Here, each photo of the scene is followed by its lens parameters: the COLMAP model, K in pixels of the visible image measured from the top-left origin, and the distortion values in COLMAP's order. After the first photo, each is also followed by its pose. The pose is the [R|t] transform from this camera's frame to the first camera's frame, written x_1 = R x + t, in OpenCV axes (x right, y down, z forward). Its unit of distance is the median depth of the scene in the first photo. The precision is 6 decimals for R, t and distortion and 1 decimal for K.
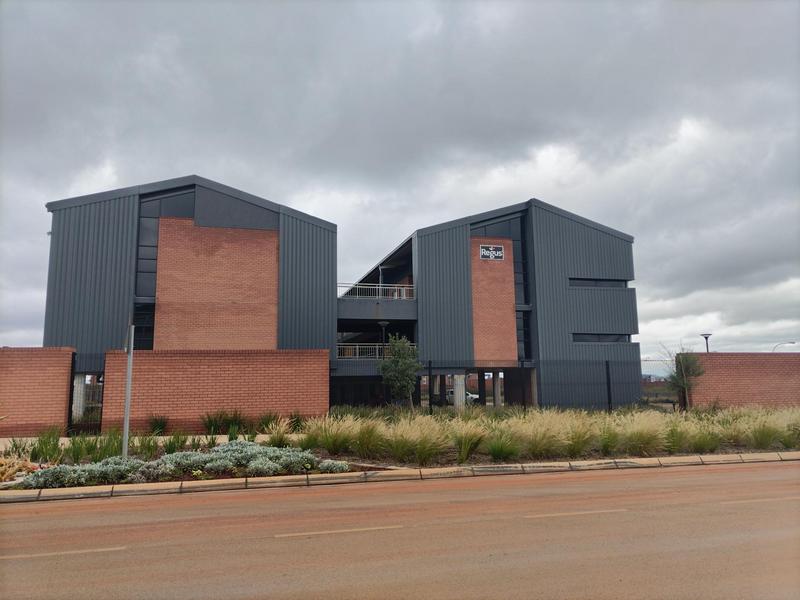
lens RADIAL K [[593.9, 0, 400.0], [0, 593.9, 300.0], [0, 0, 1]] dist [0.003514, -0.001213]
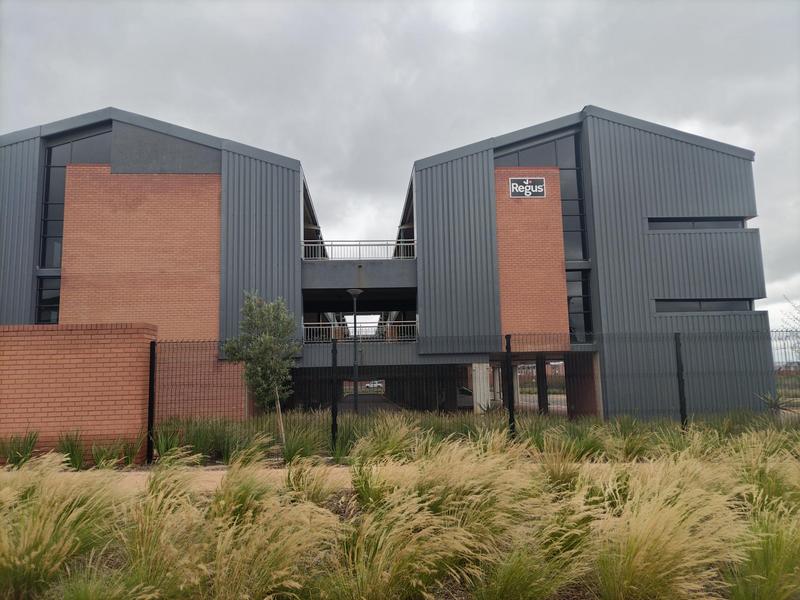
lens RADIAL K [[593.9, 0, 400.0], [0, 593.9, 300.0], [0, 0, 1]] dist [0.003514, -0.001213]
pose [[0.977610, -0.035801, -0.207358, 0.151225], [0.038540, 0.999215, 0.009182, 0.040144], [0.206866, -0.016967, 0.978222, 0.291889]]
